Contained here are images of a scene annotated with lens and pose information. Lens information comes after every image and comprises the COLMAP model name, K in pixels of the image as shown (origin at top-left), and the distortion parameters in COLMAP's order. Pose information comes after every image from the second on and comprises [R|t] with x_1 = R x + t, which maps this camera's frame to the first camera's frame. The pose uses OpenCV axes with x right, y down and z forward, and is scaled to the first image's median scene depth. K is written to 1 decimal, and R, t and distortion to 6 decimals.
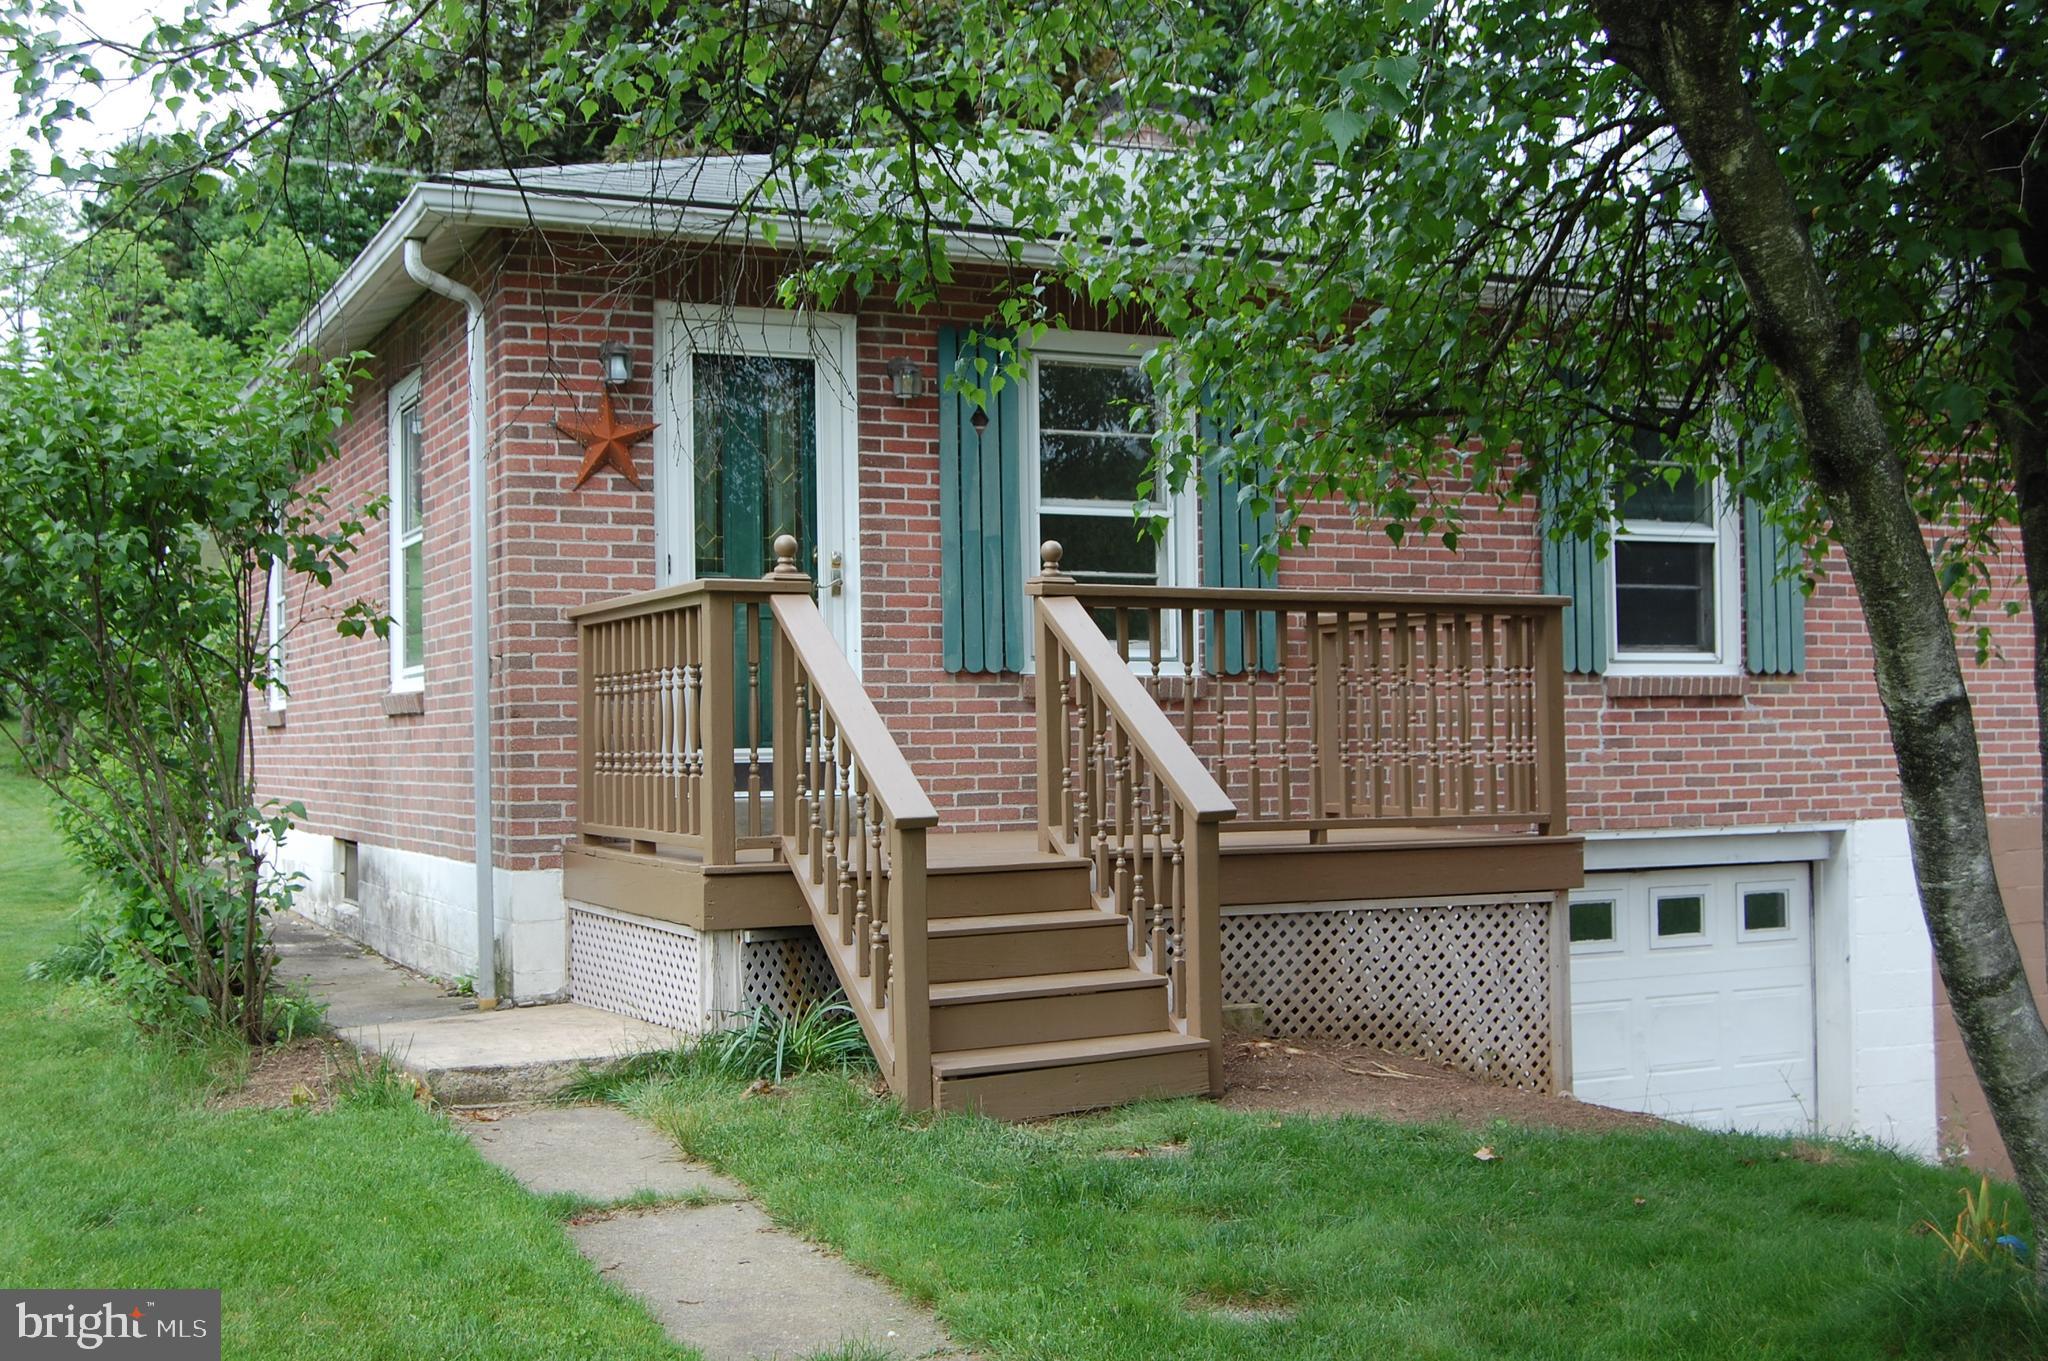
lens RADIAL K [[2336.6, 0, 1015.4], [0, 2336.6, 685.6], [0, 0, 1]] dist [-0.064421, 0.000000]
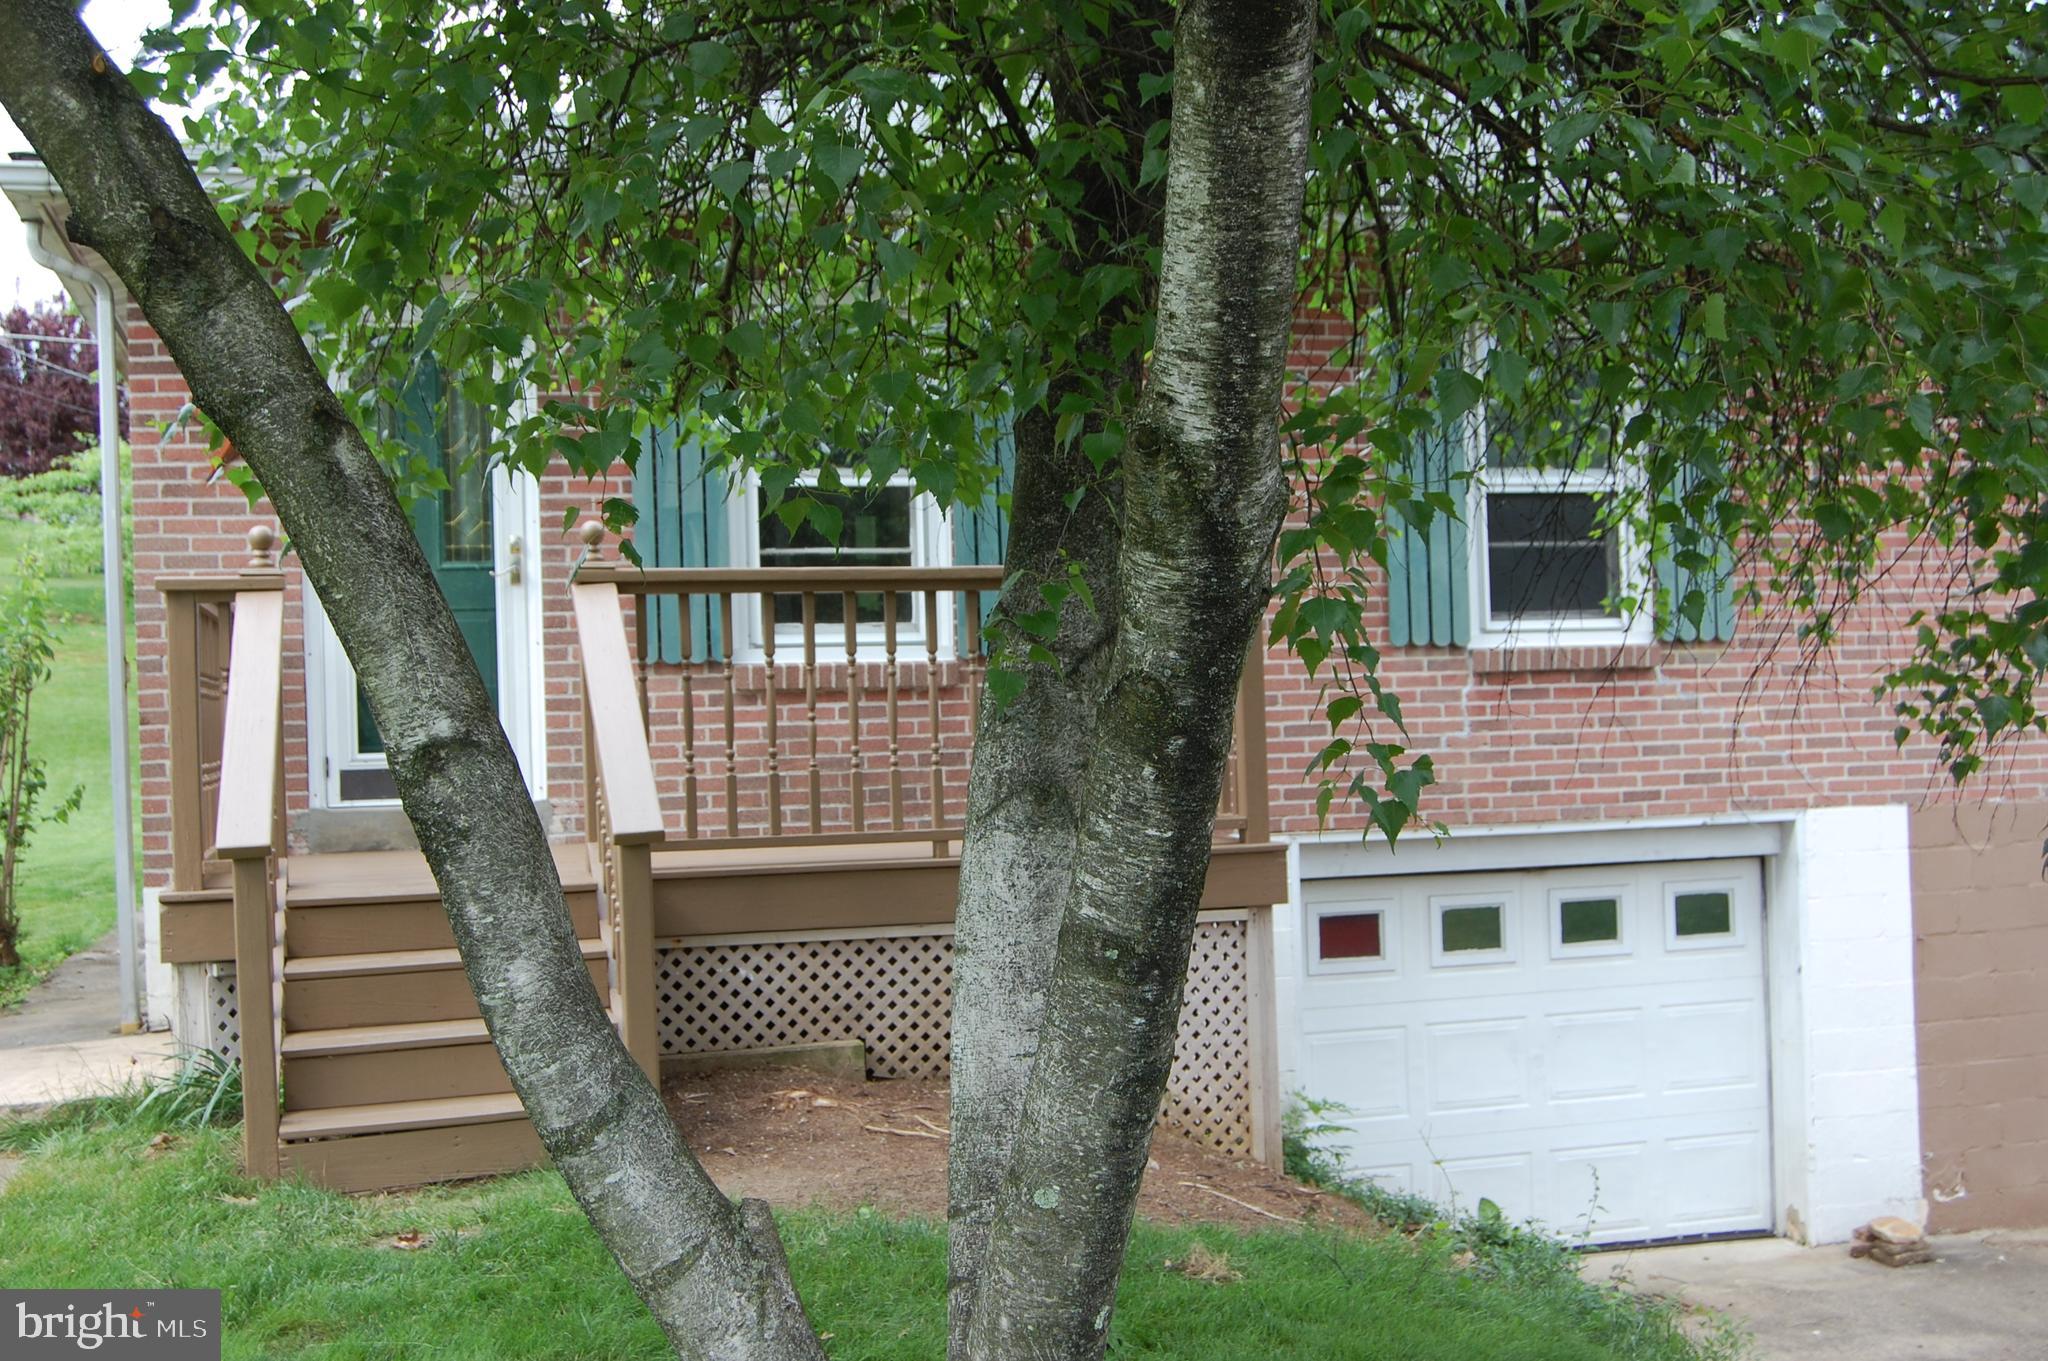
lens RADIAL K [[2336.6, 0, 1031.0], [0, 2336.6, 684.2], [0, 0, 1]] dist [-0.064421, 0.000000]
pose [[0.986318, -0.019078, -0.163747, 0.232575], [0.021439, 0.999690, 0.012665, -0.005461], [0.163454, -0.016002, 0.986421, 0.109778]]
